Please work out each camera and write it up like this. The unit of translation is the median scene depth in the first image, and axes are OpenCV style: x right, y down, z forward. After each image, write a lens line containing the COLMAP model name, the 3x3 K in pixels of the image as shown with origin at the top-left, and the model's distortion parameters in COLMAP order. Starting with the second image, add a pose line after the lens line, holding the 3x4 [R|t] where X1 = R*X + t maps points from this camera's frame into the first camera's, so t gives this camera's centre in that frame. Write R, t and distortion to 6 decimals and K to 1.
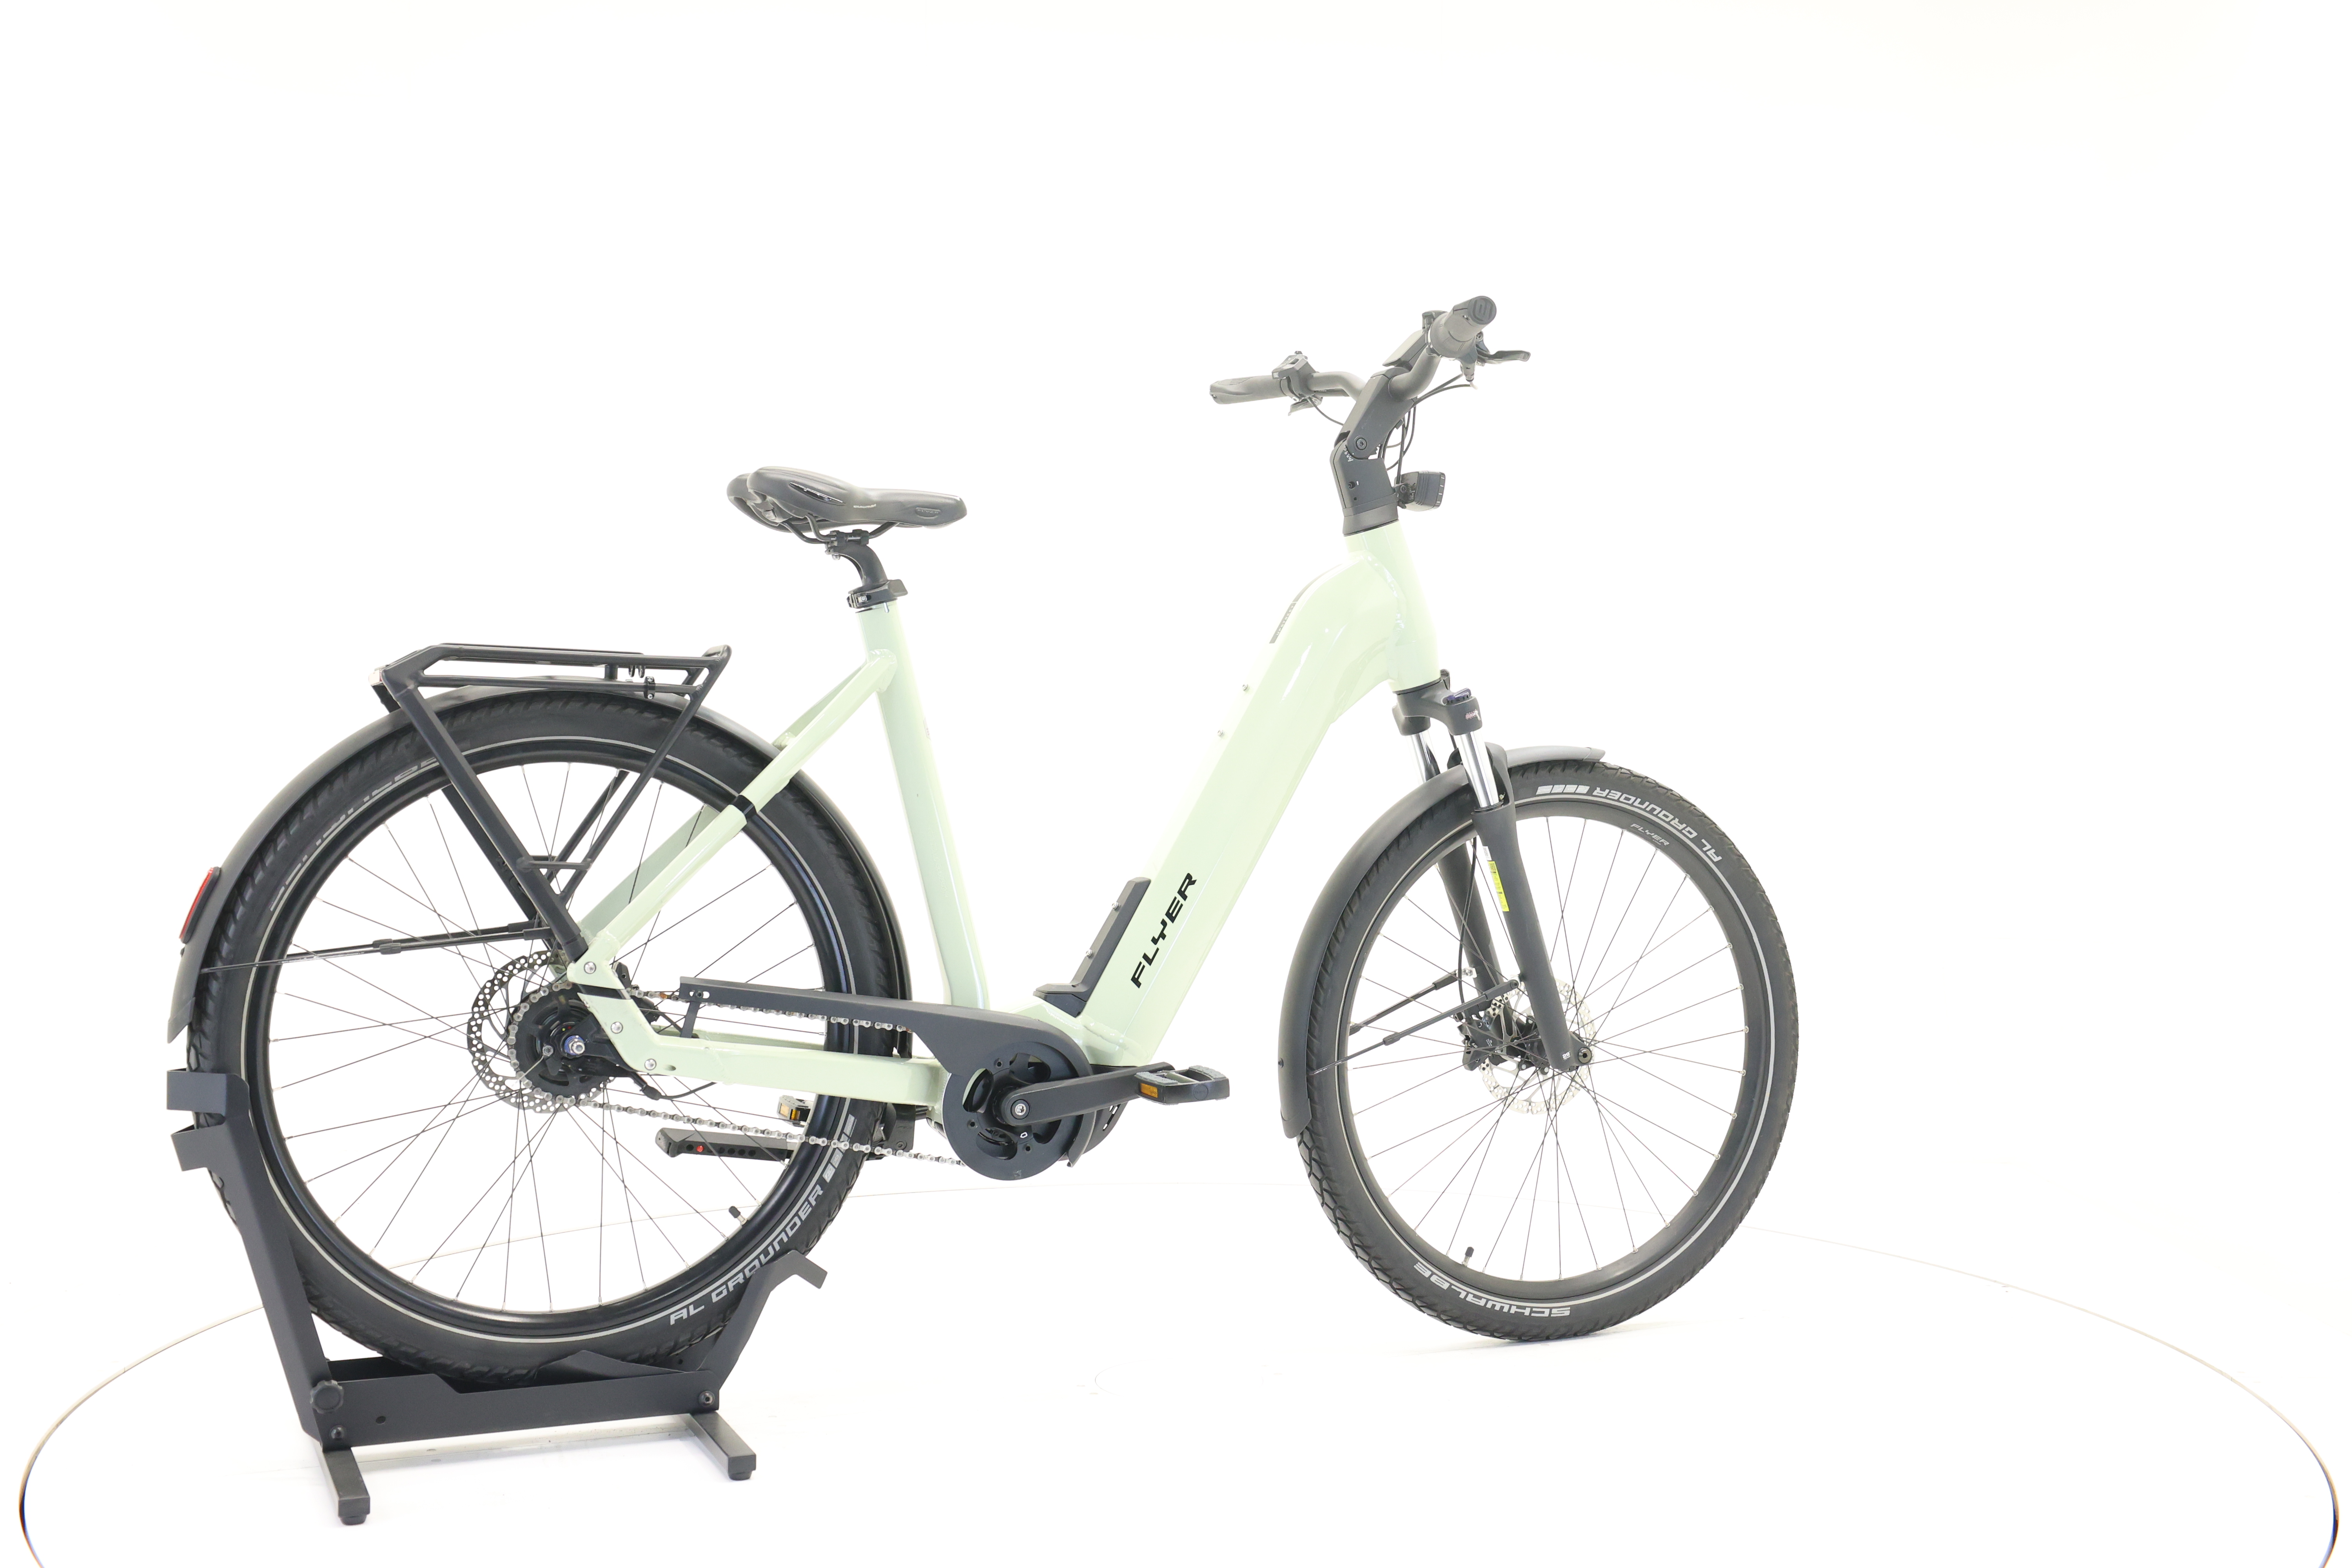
lens RADIAL K [[2505.4, 0, 1174.8], [0, 2505.4, 774.4], [0, 0, 1]] dist [-0.011569, 0.000000]
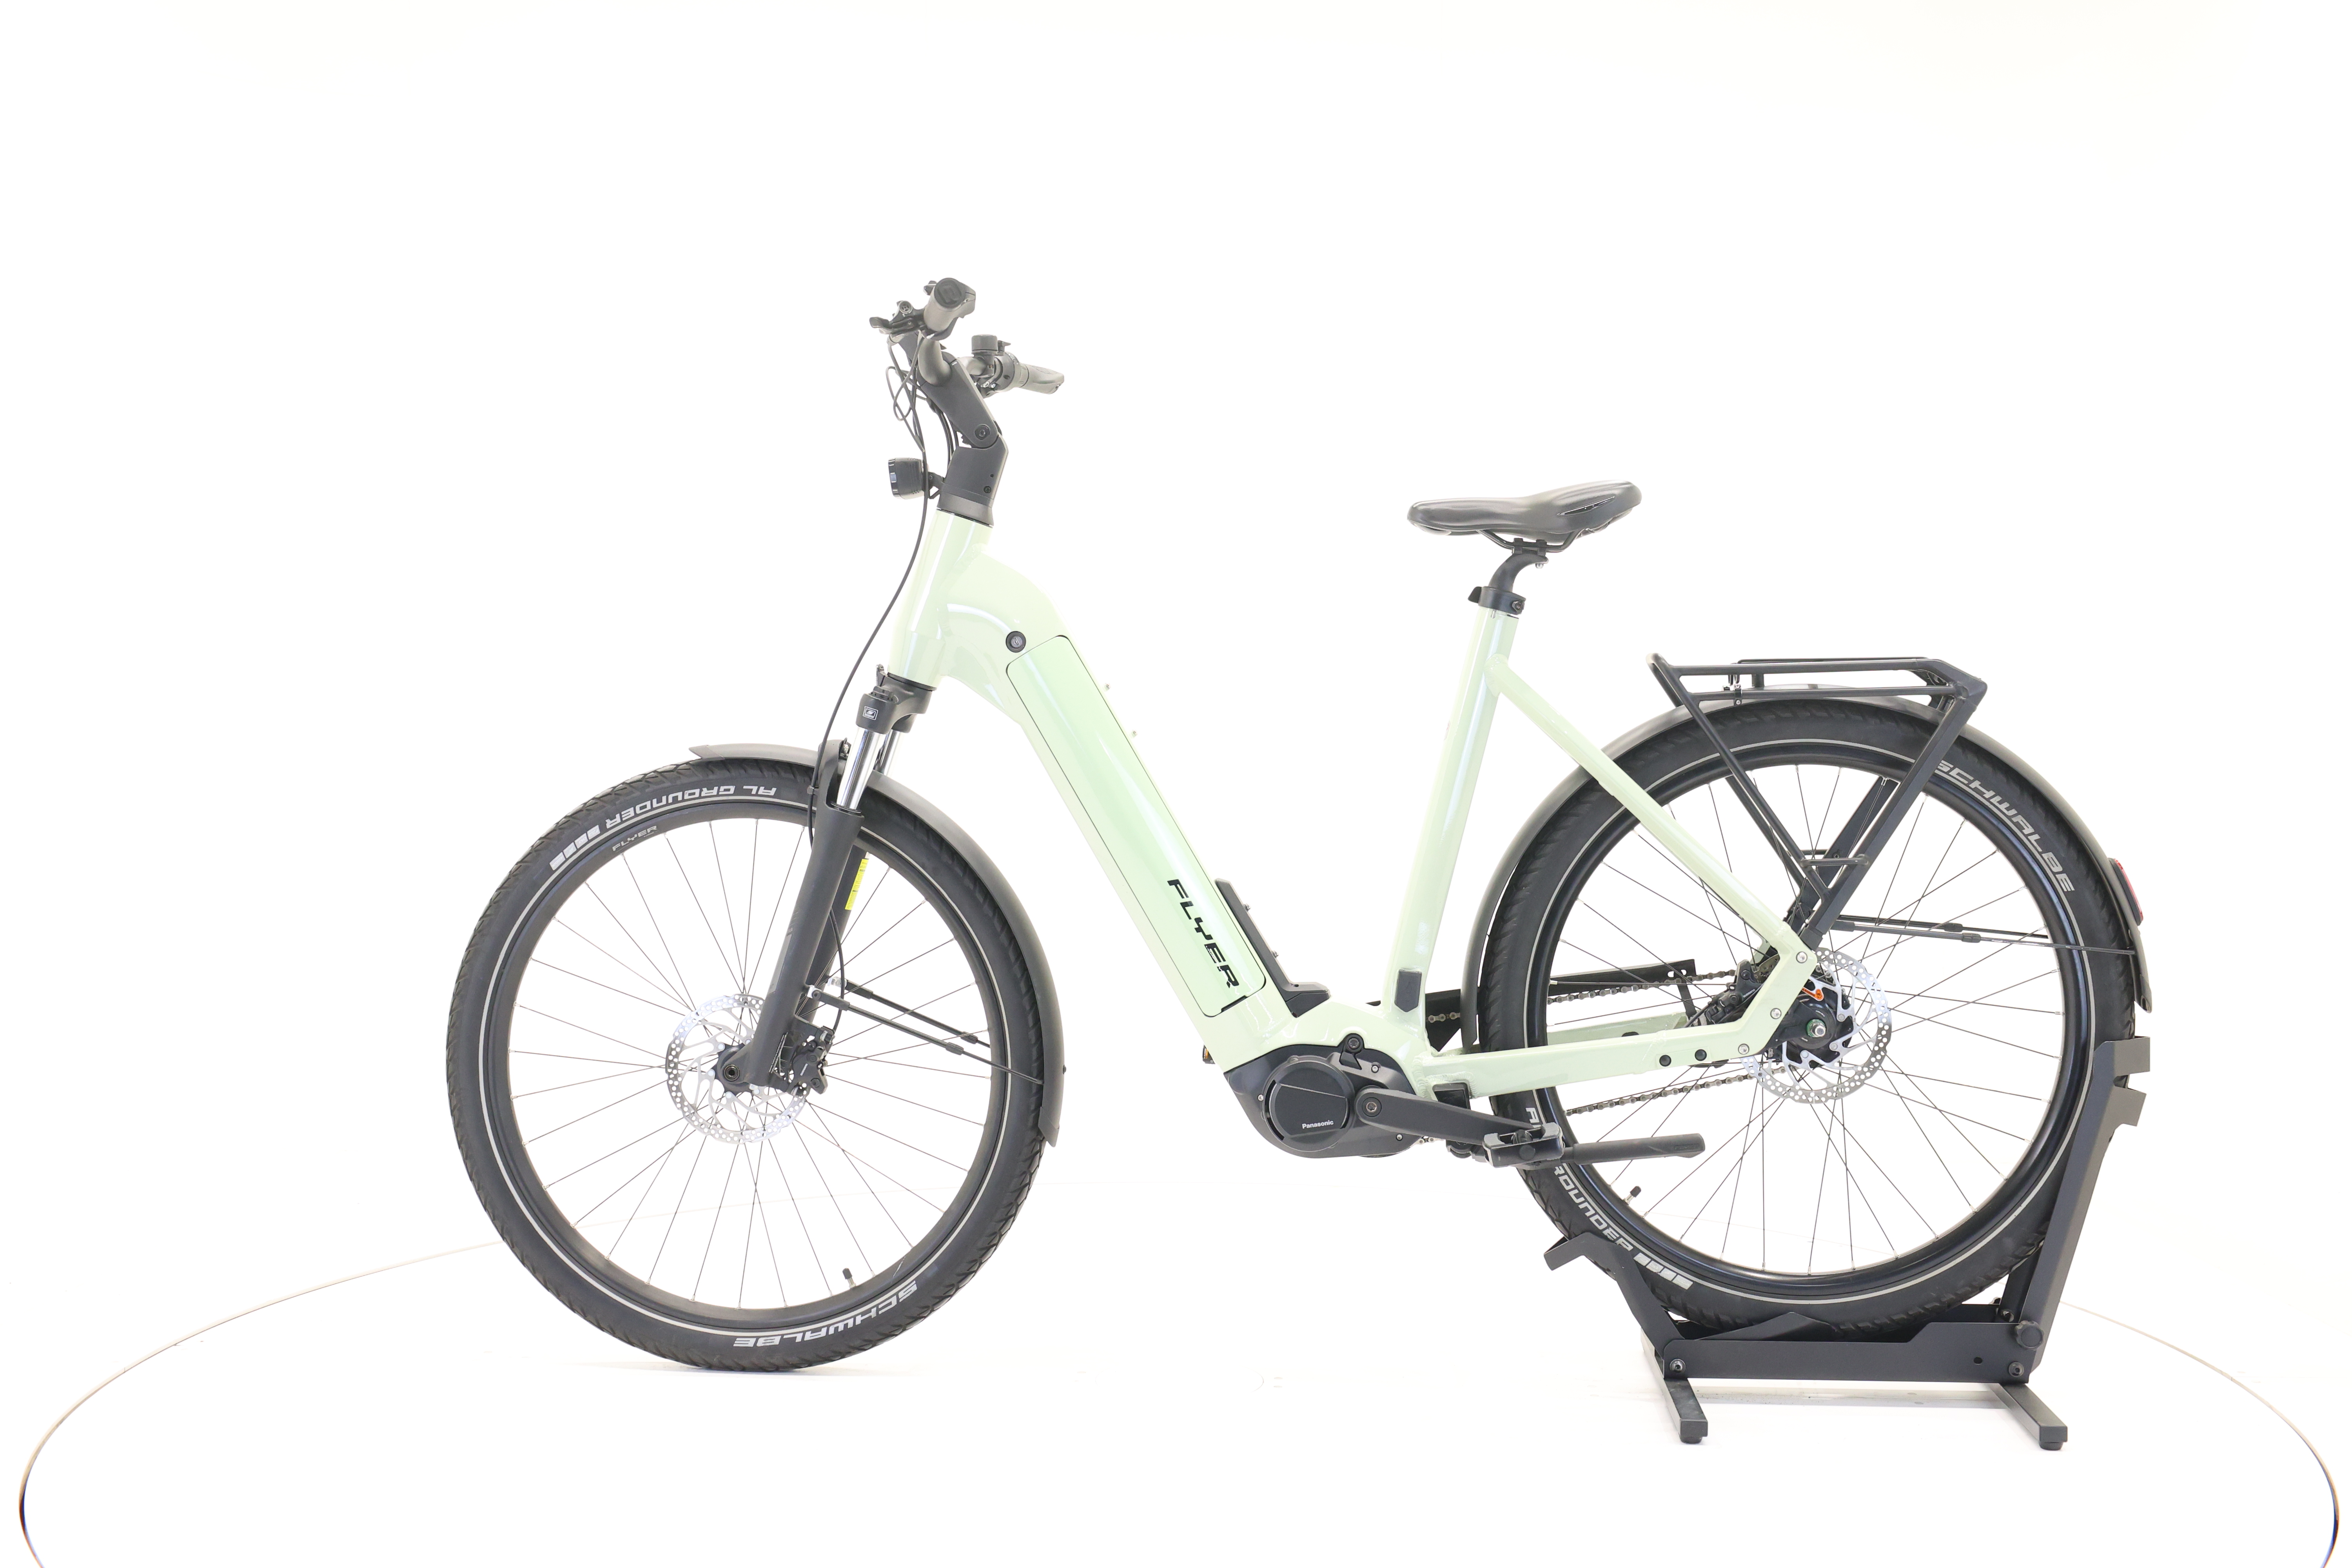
lens RADIAL K [[2505.4, 0, 1177.3], [0, 2505.4, 774.4], [0, 0, 1]] dist [-0.011569, 0.000000]
pose [[-0.879535, -0.017403, 0.475516, -0.478845], [0.001215, 0.999246, 0.038817, -0.039481], [-0.475833, 0.034719, -0.878850, 1.911374]]
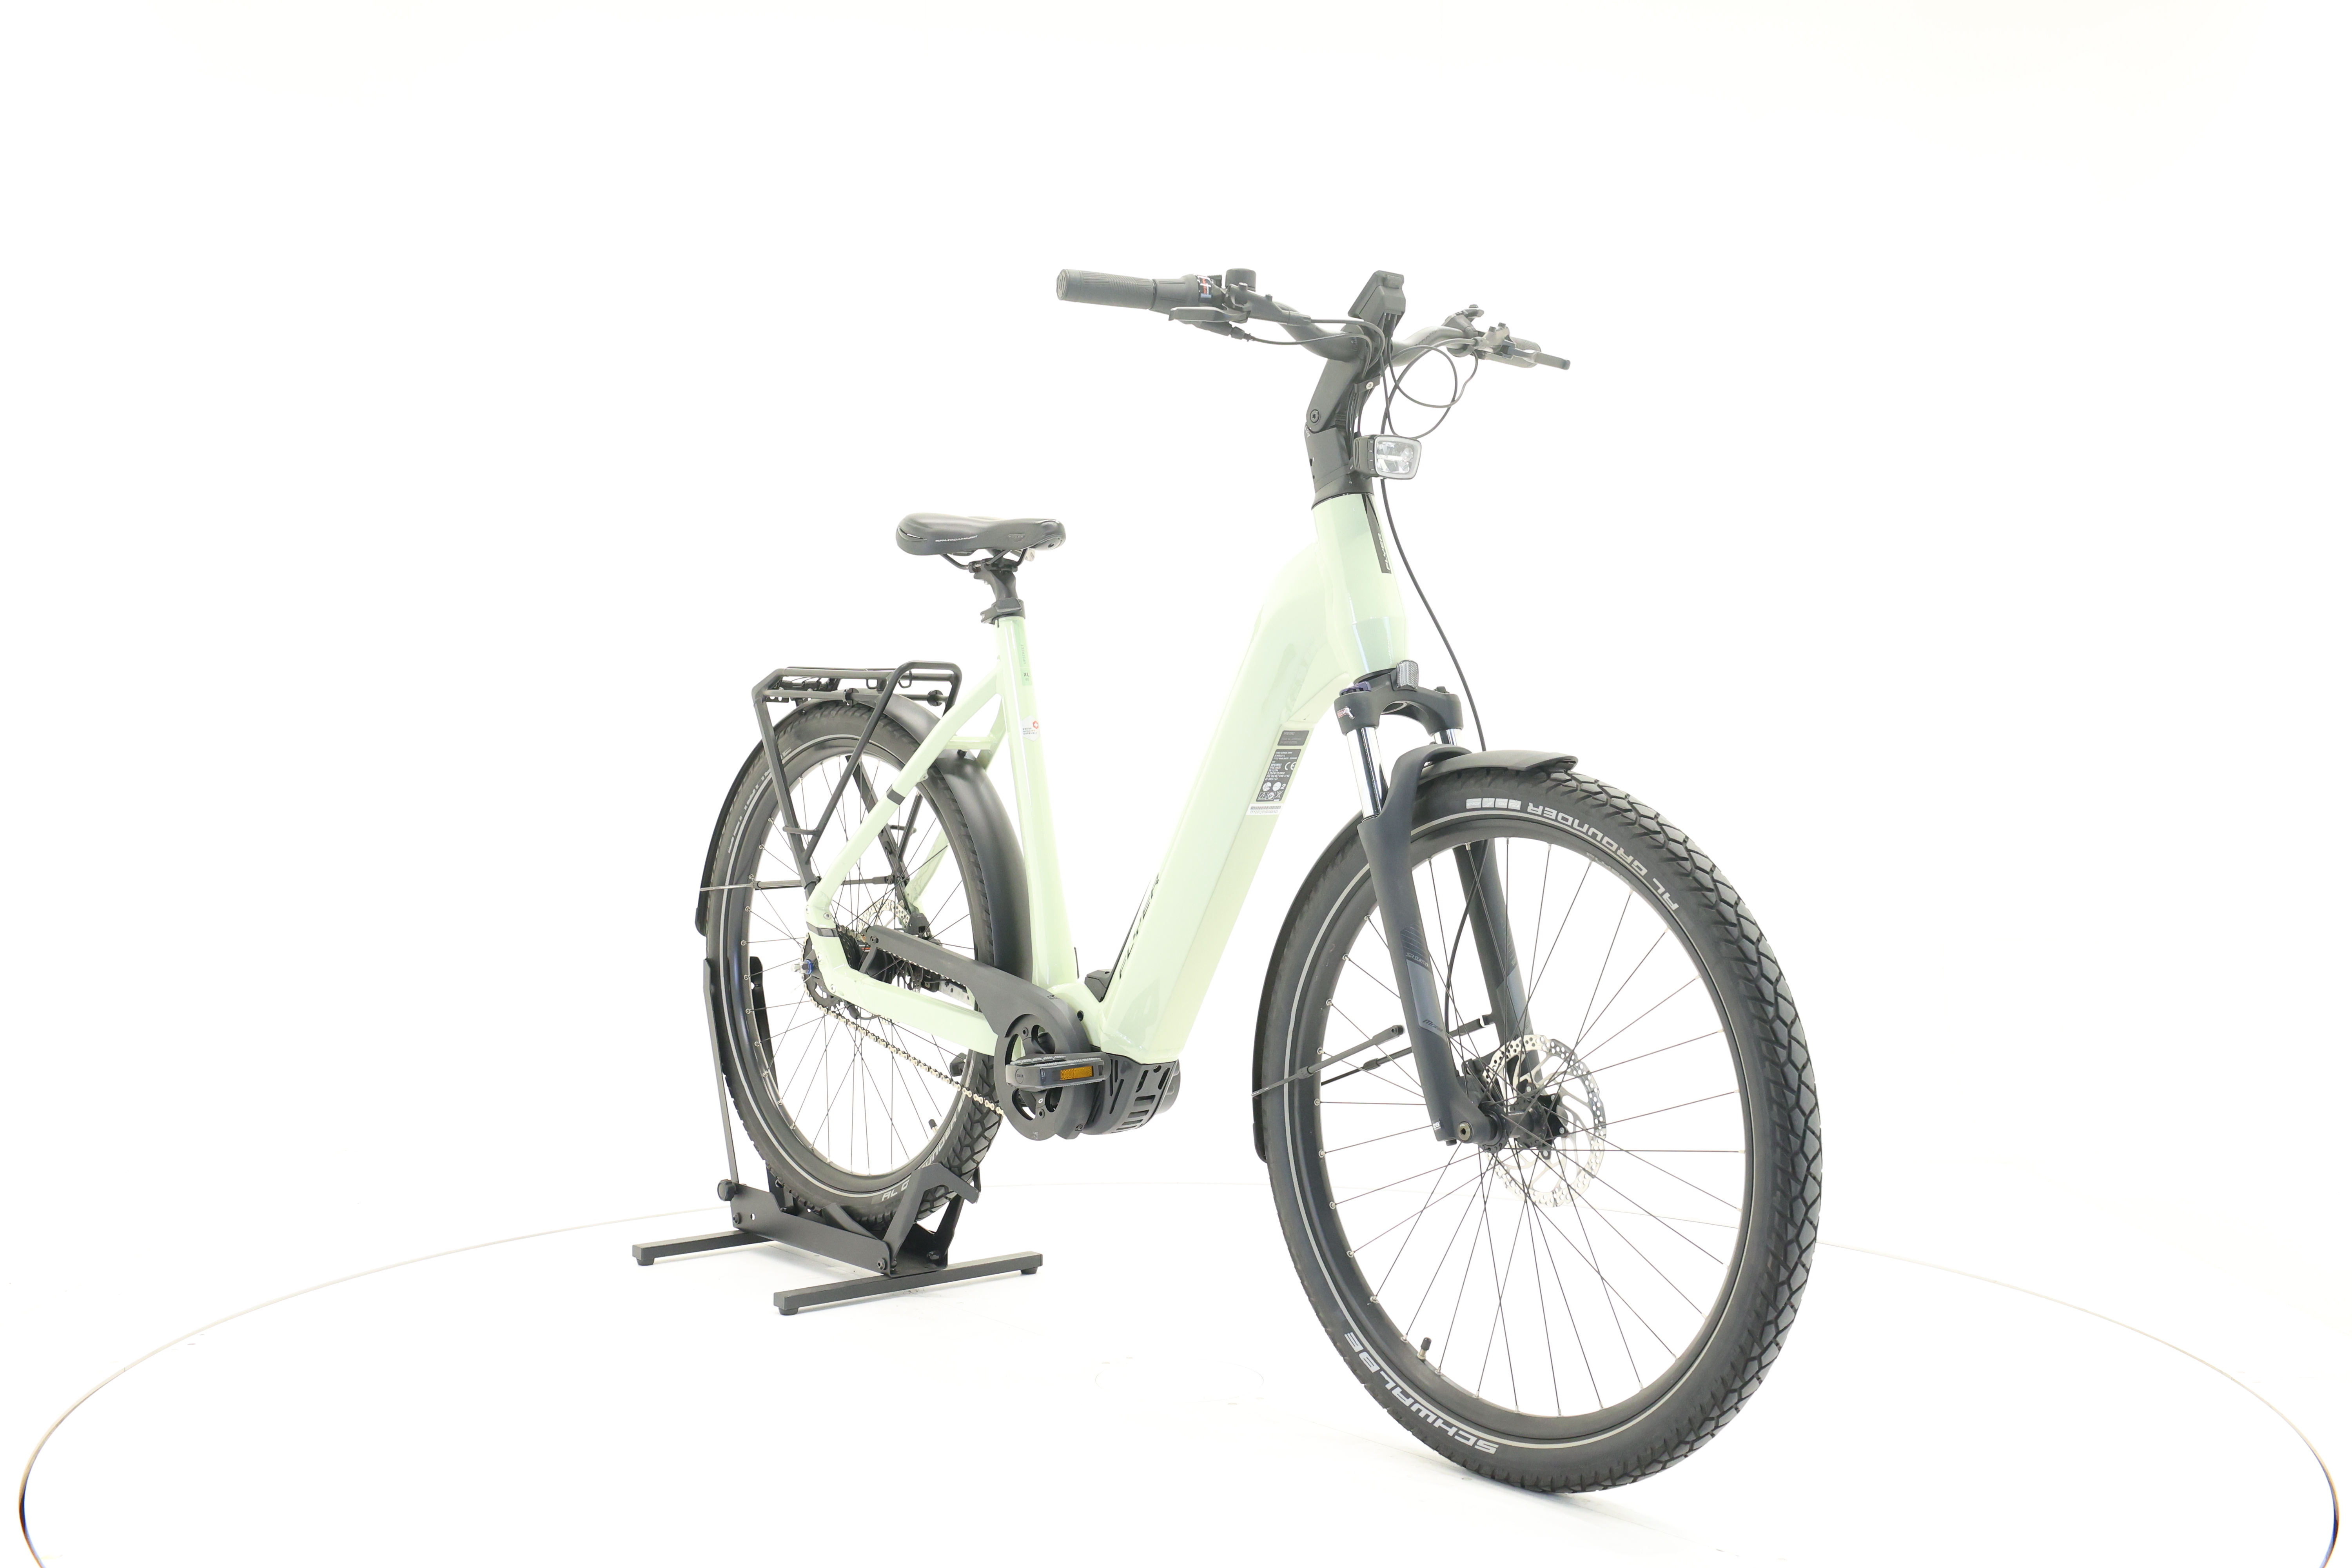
lens RADIAL K [[2505.4, 0, 1176.1], [0, 2505.4, 780.8], [0, 0, 1]] dist [-0.011569, 0.000000]
pose [[0.285076, 0.017565, -0.958344, 0.976431], [-0.021338, 0.999701, 0.011975, -0.009567], [0.958267, 0.017035, 0.285365, 0.724617]]
